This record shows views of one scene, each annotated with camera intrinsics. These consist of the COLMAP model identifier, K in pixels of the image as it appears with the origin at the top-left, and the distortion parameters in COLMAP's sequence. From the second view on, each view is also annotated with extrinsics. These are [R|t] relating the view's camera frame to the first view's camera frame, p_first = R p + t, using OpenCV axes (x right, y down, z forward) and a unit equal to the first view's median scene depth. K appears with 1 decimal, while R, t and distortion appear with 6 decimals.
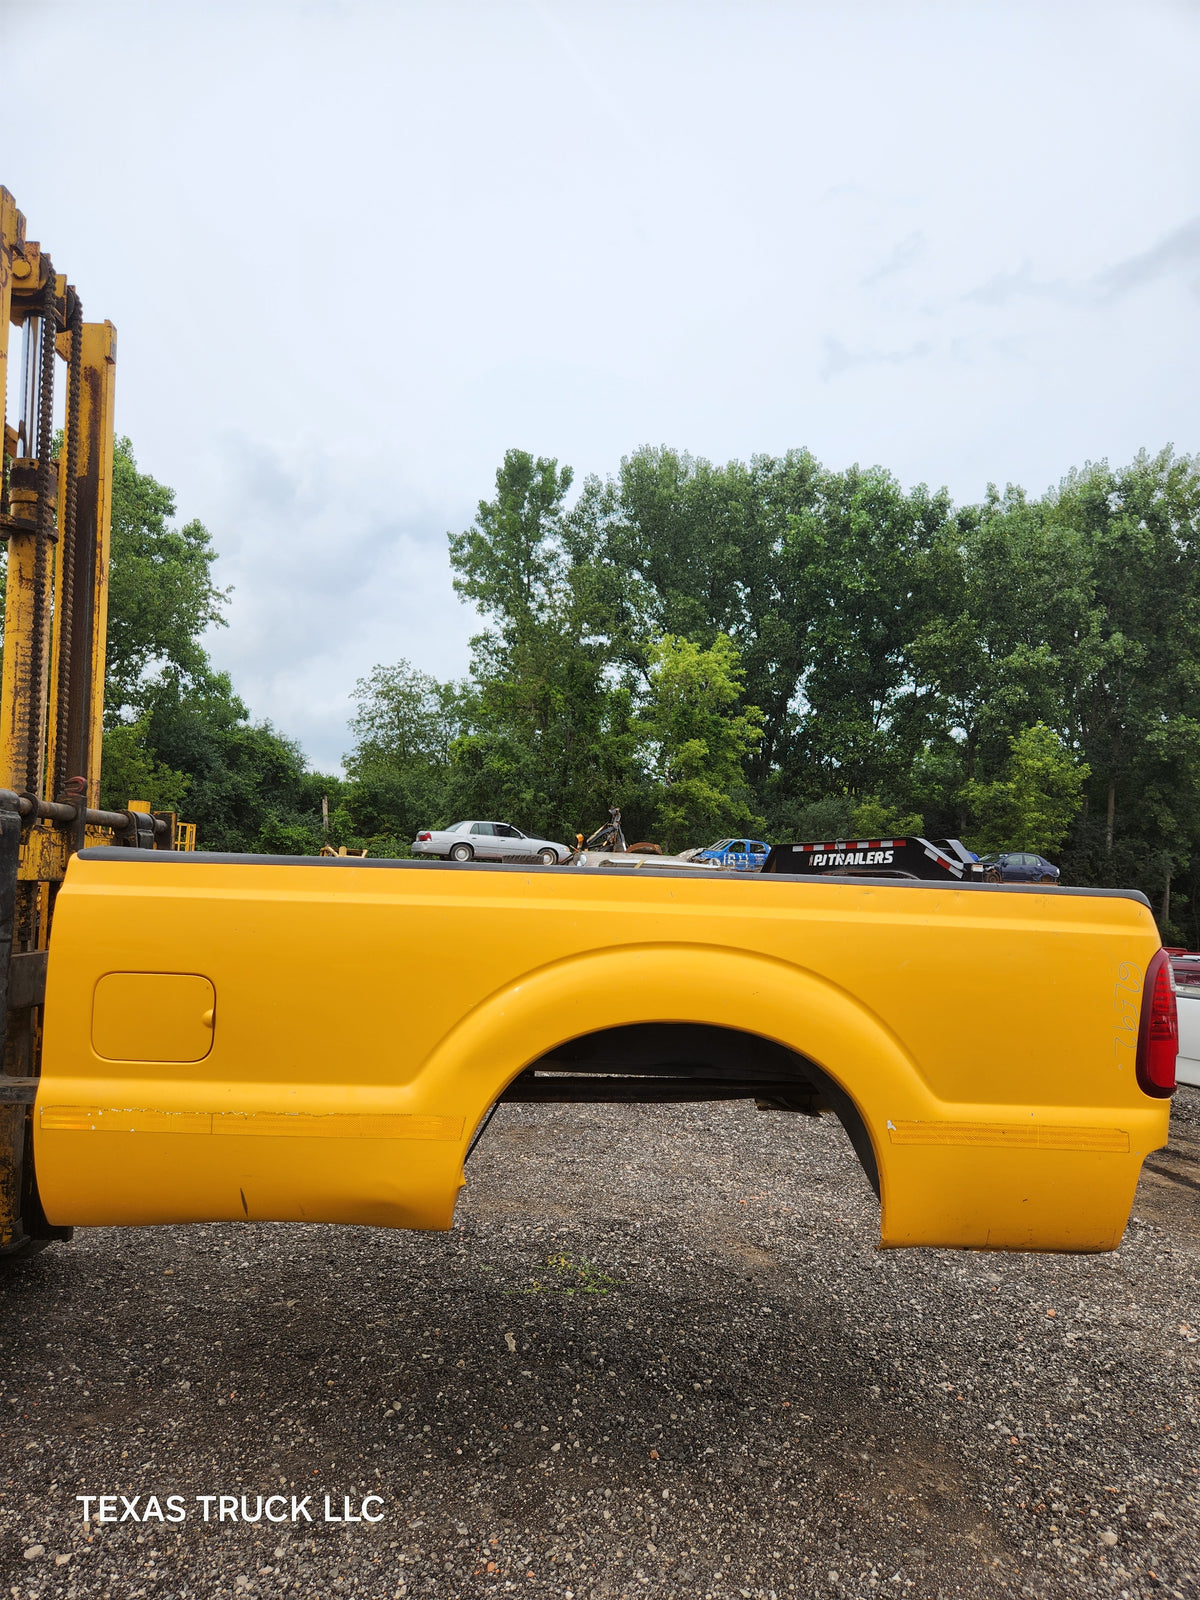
lens RADIAL K [[1083.3, 0, 625.4], [0, 1083.3, 789.3], [0, 0, 1]] dist [0.055153, -0.046506]
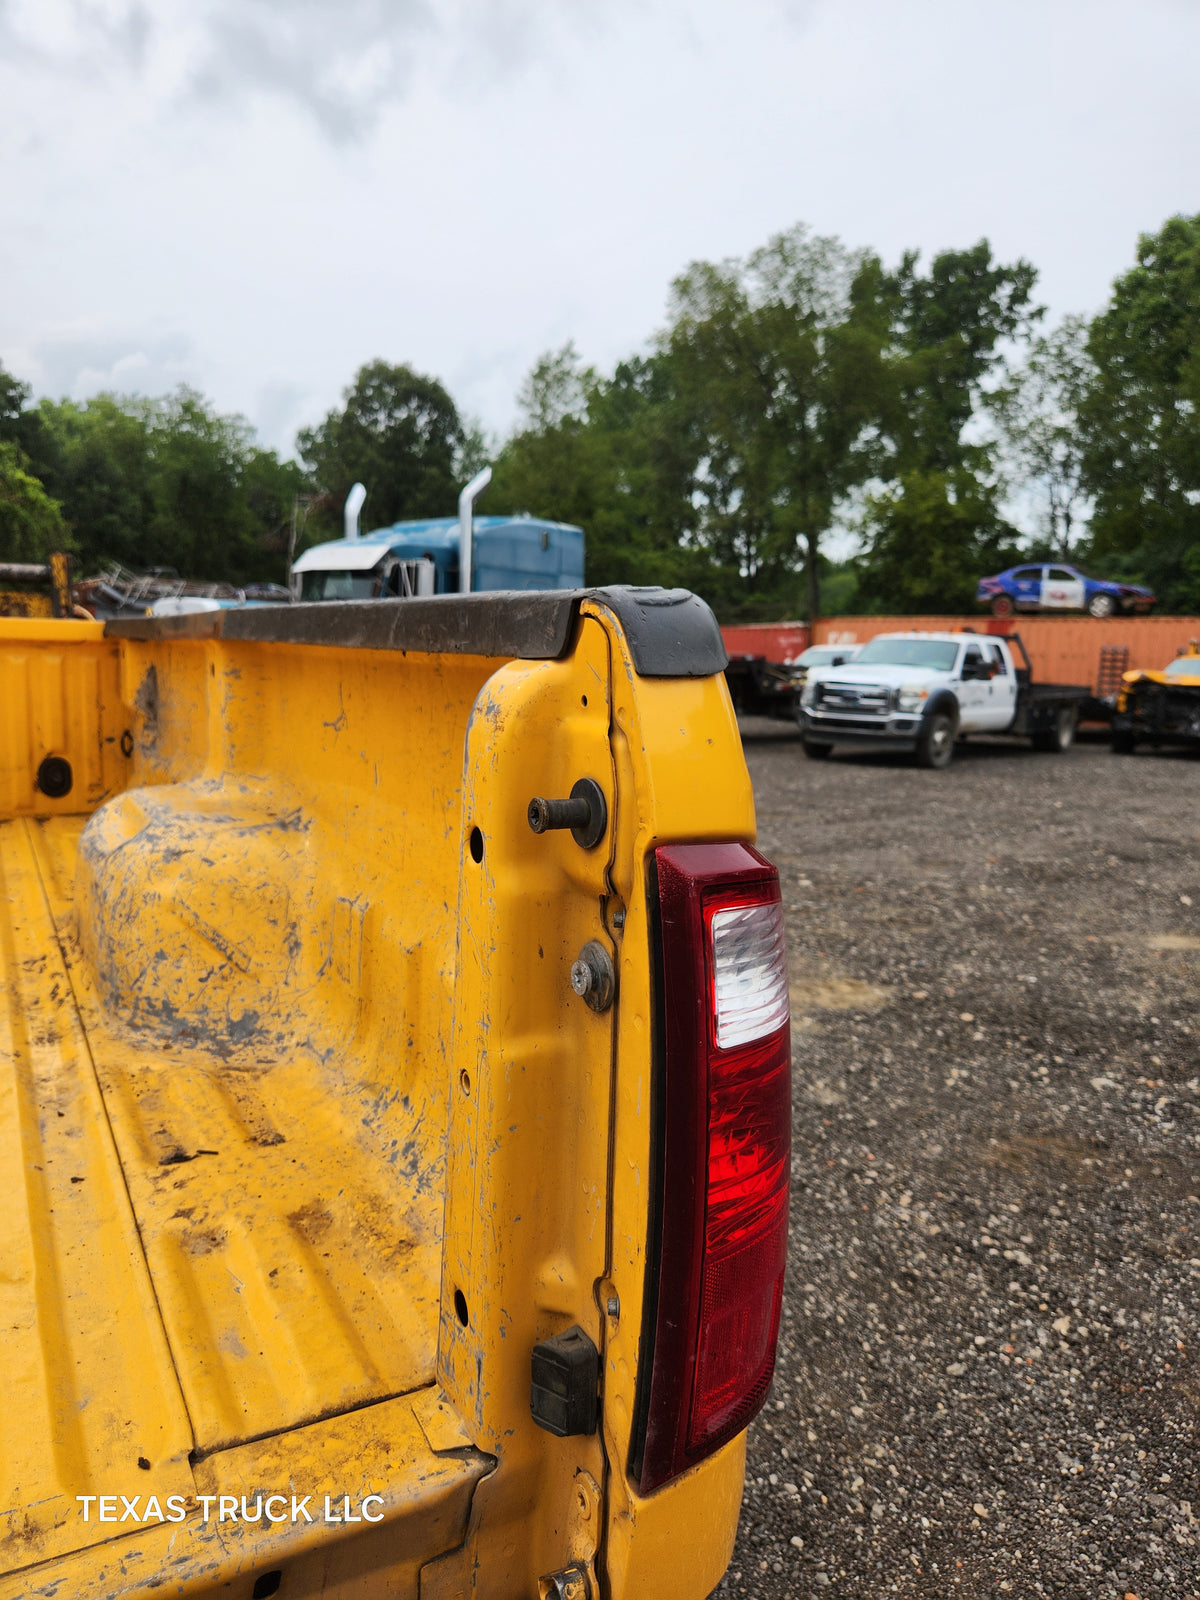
lens RADIAL K [[1083.3, 0, 575.1], [0, 1083.3, 793.5], [0, 0, 1]] dist [0.055153, -0.046506]
pose [[0.436581, 0.083652, -0.895768, 0.047073], [0.080237, 0.988080, 0.131379, 0.012654], [0.896080, -0.129231, 0.424665, 0.113814]]
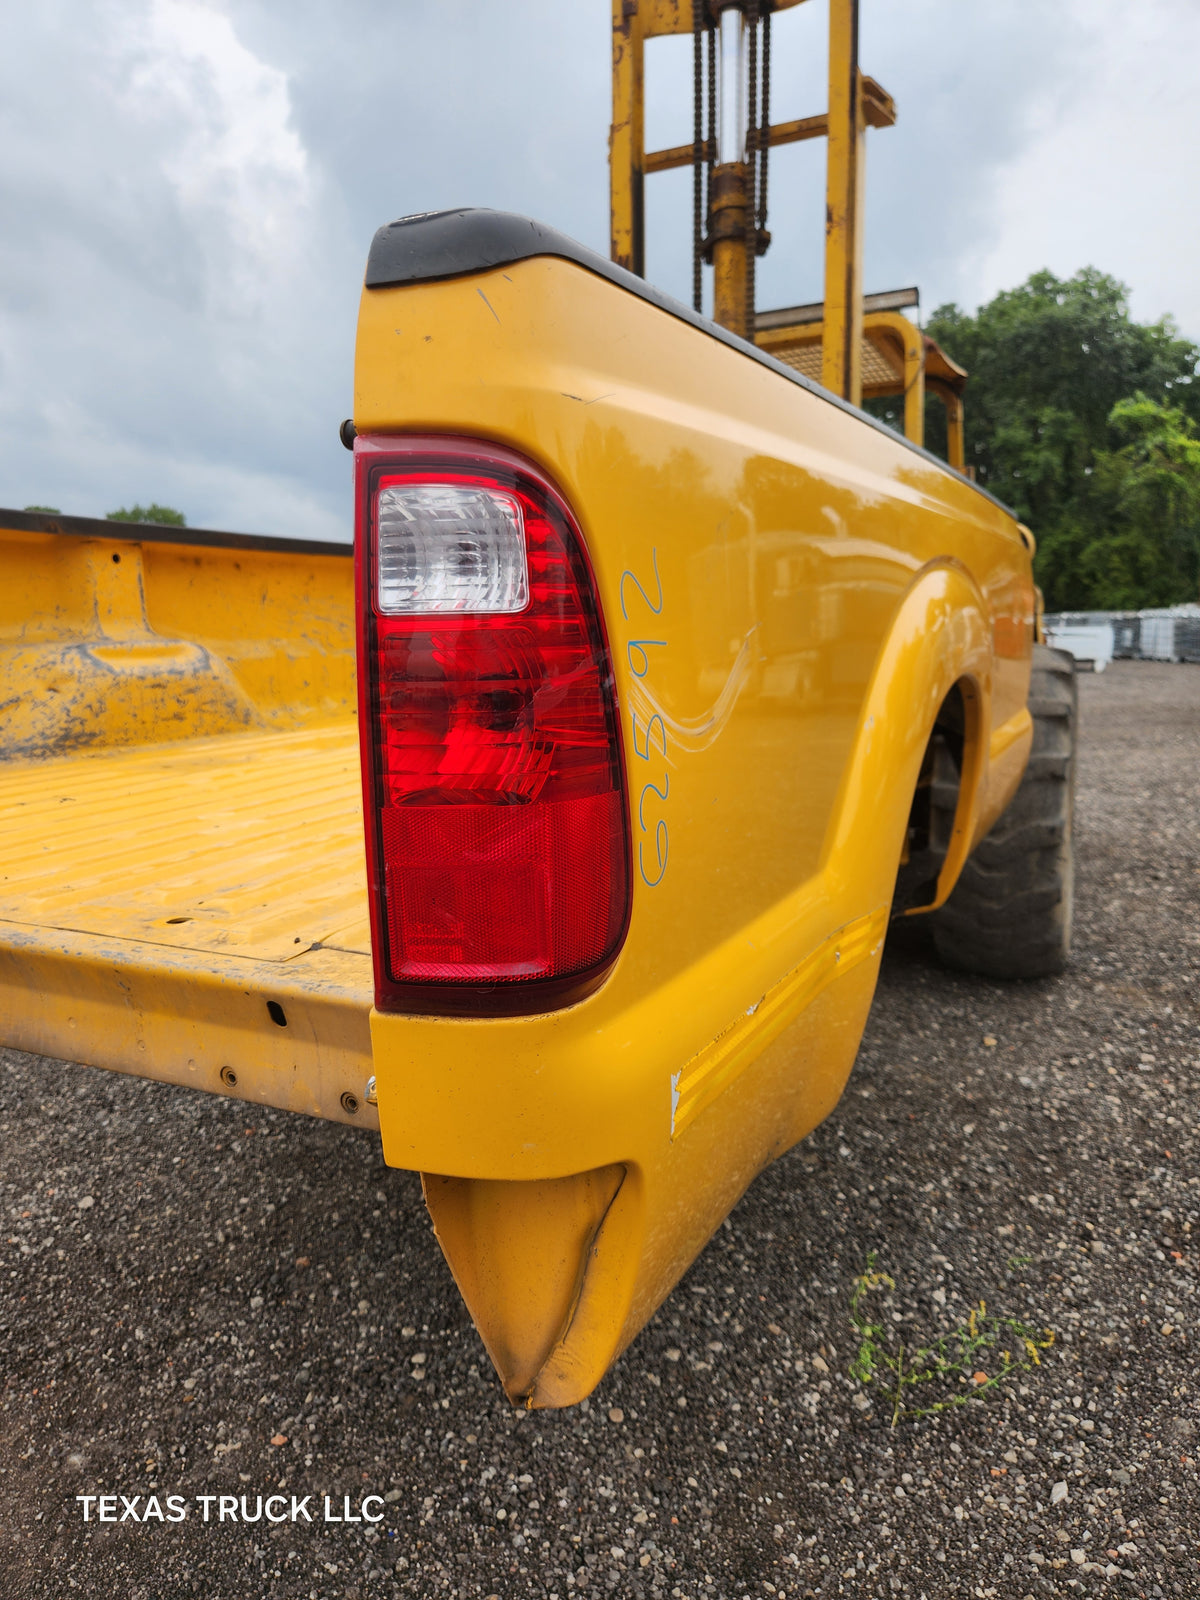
lens RADIAL K [[1083.3, 0, 598.1], [0, 1083.3, 791.8], [0, 0, 1]] dist [0.055153, -0.046506]
pose [[-0.480545, 0.099826, -0.871270, 0.048130], [0.090691, 0.993830, 0.063849, 0.020569], [0.872268, -0.048334, -0.486633, 0.133233]]
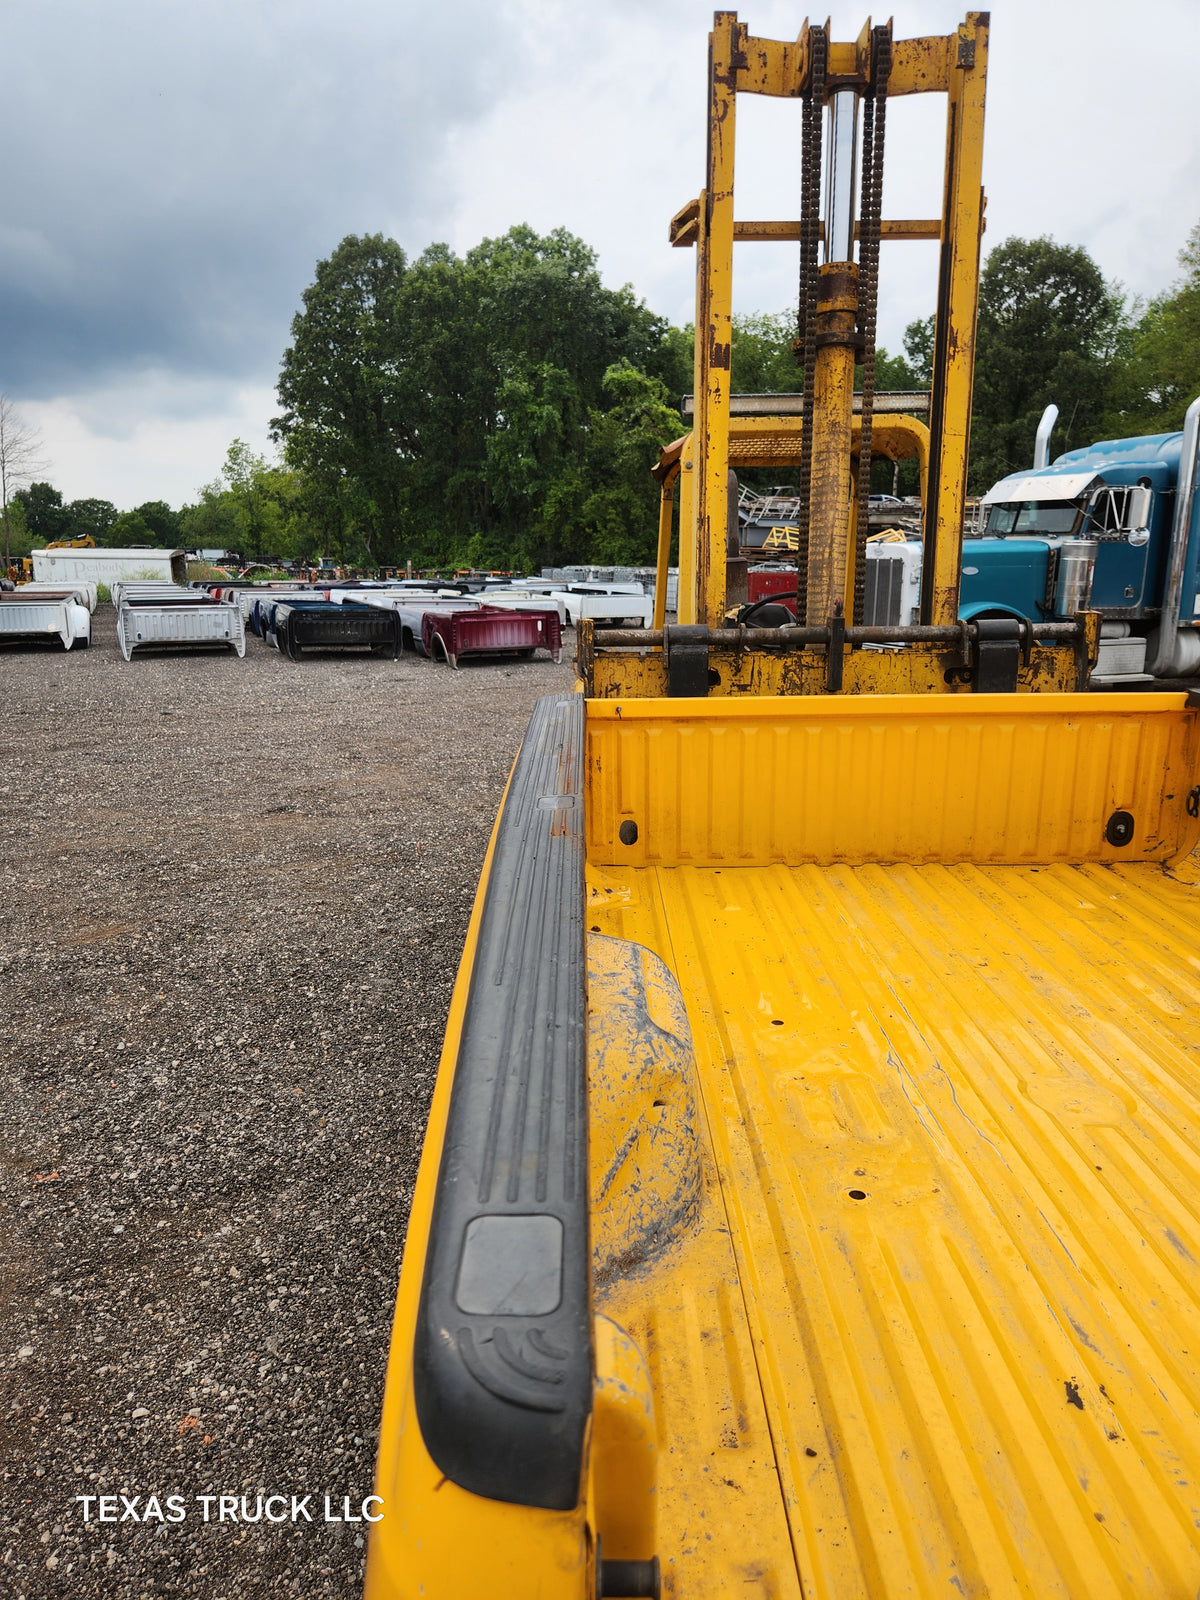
lens RADIAL K [[1083.3, 0, 588.9], [0, 1083.3, 784.4], [0, 0, 1]] dist [0.055153, -0.046506]
pose [[-0.046481, 0.170711, -0.984224, 0.048722], [0.102041, 0.980946, 0.165324, -0.003227], [0.993694, -0.092747, -0.063015, 0.078140]]
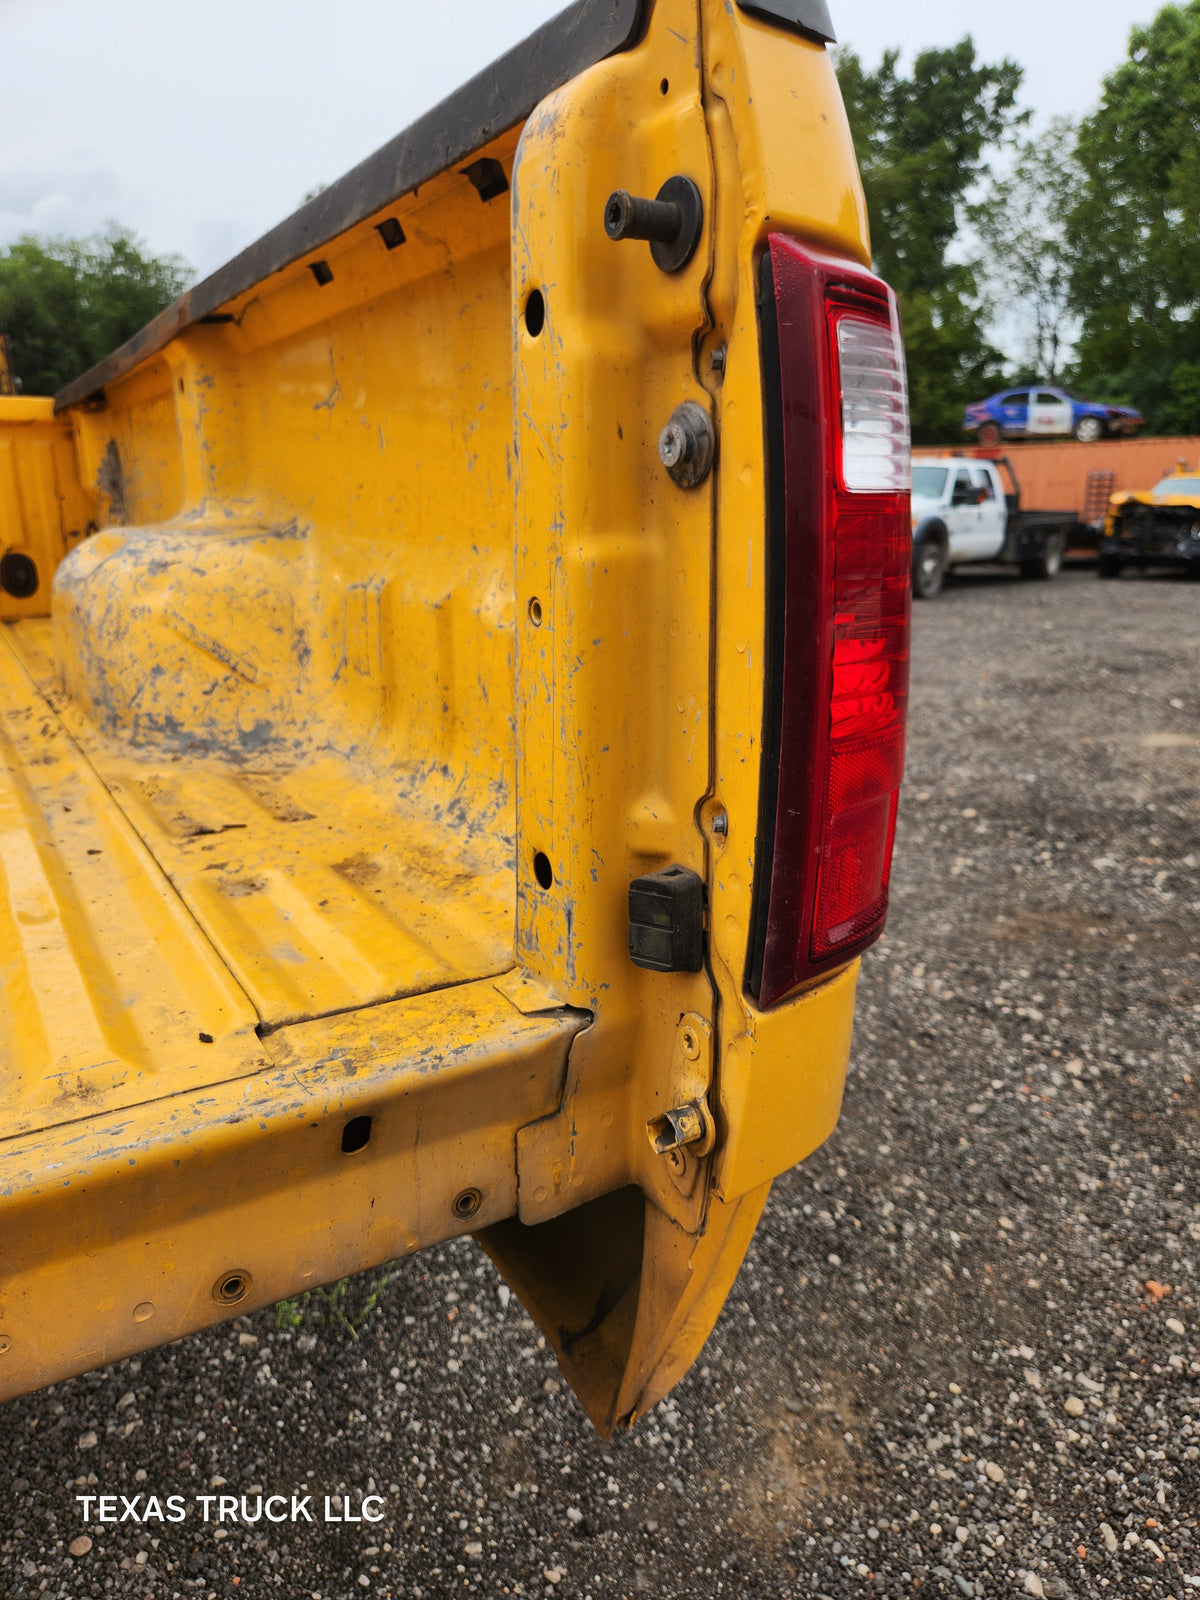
lens RADIAL K [[1083.3, 0, 607.3], [0, 1083.3, 799.0], [0, 0, 1]] dist [0.055153, -0.046506]
pose [[0.477909, 0.176869, -0.860419, 0.044950], [0.118772, 0.957513, 0.262798, 0.018318], [0.870343, -0.227787, 0.436596, 0.112650]]
